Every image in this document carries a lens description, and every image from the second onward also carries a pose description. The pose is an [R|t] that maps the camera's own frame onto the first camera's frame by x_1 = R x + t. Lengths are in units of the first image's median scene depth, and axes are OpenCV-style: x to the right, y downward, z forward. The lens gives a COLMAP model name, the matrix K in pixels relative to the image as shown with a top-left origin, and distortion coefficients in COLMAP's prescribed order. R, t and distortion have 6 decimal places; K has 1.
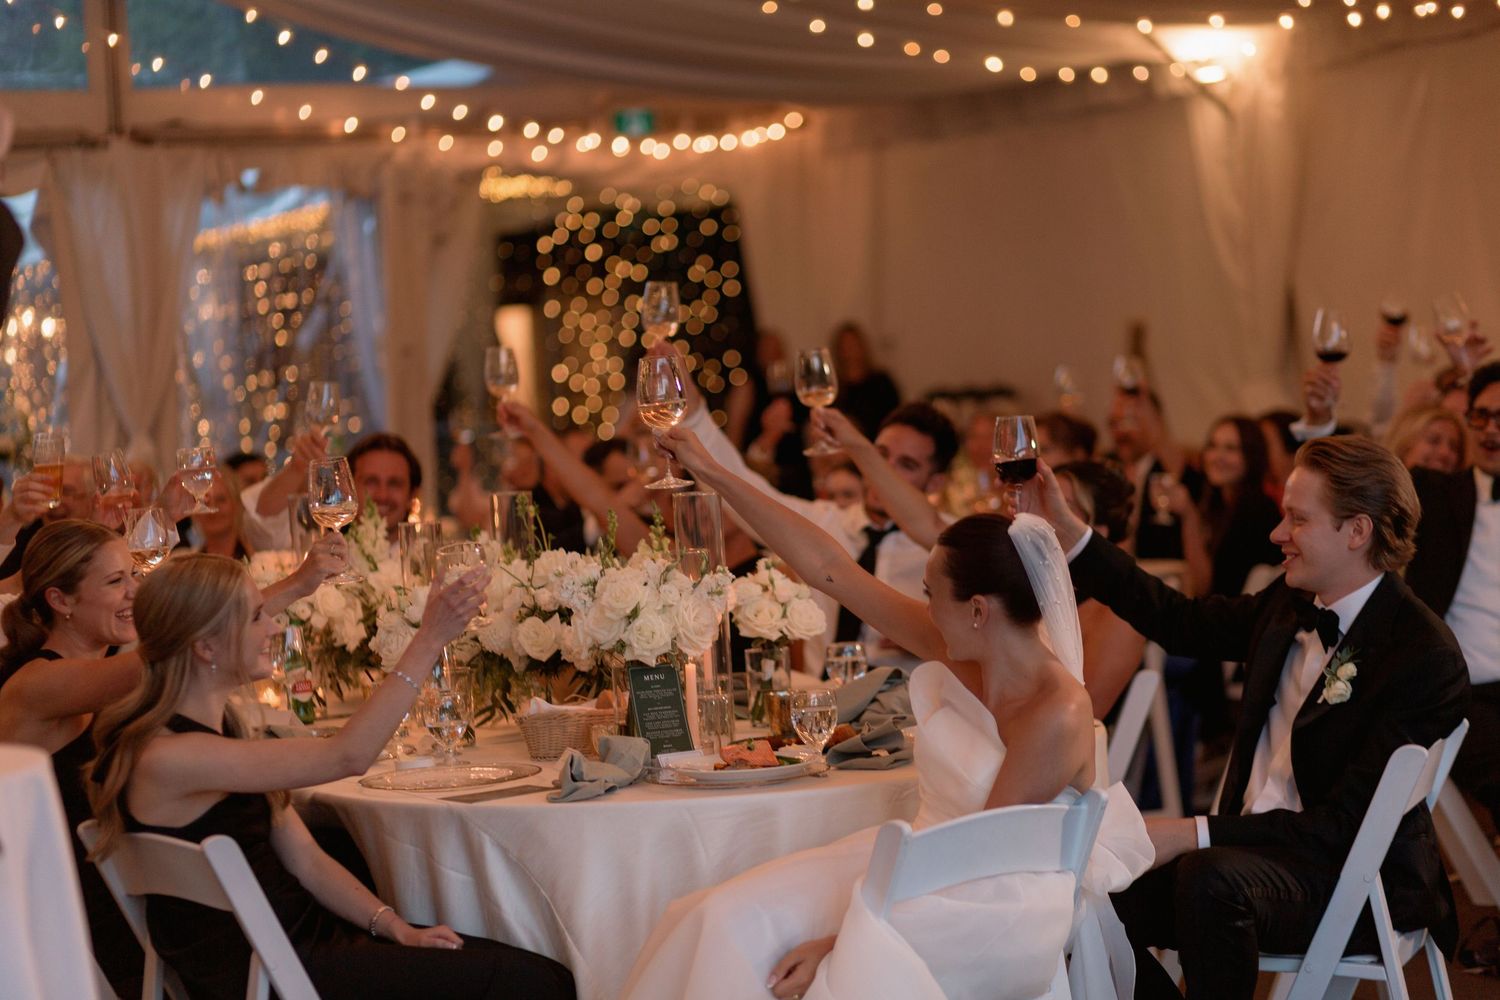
lens RADIAL K [[3495.5, 0, 750.0], [0, 3495.5, 500.0], [0, 0, 1]] dist [-0.030042, 0.060622]
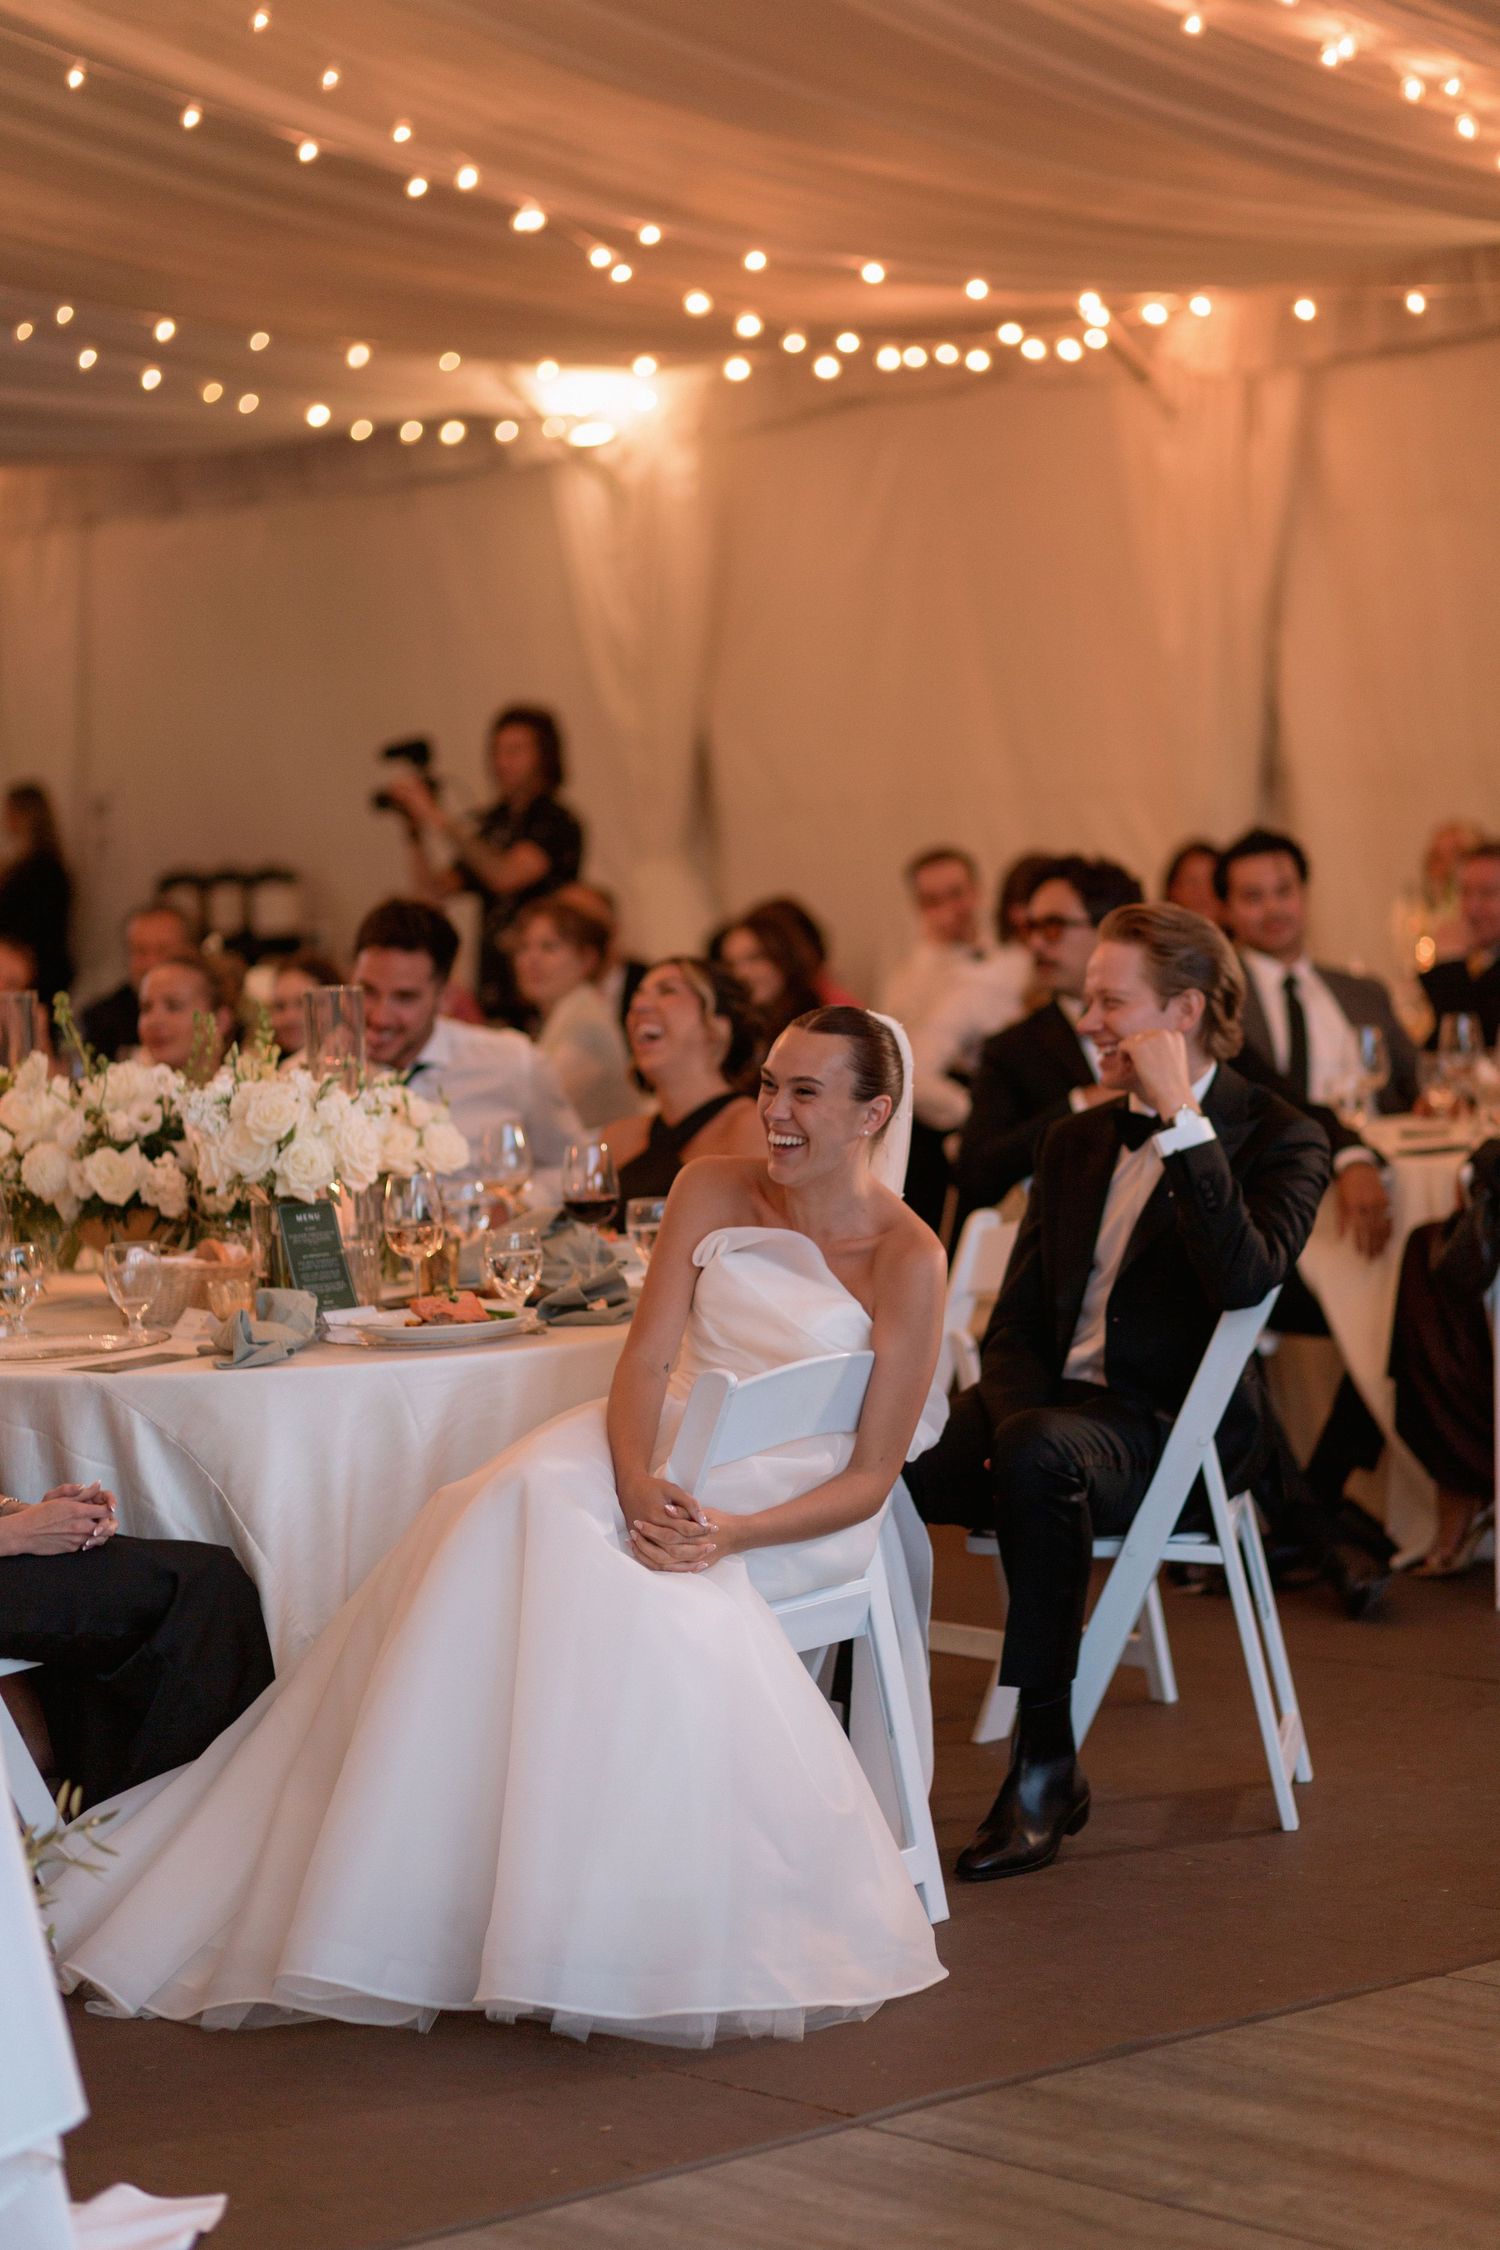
lens RADIAL K [[5243.2, 0, 750.0], [0, 5243.2, 1125.0], [0, 0, 1]] dist [-0.030042, 0.060622]
pose [[0.977388, -0.007638, 0.211315, -0.181691], [0.004317, 0.999860, 0.016172, 0.010627], [-0.211409, -0.014894, 0.977284, -0.193667]]
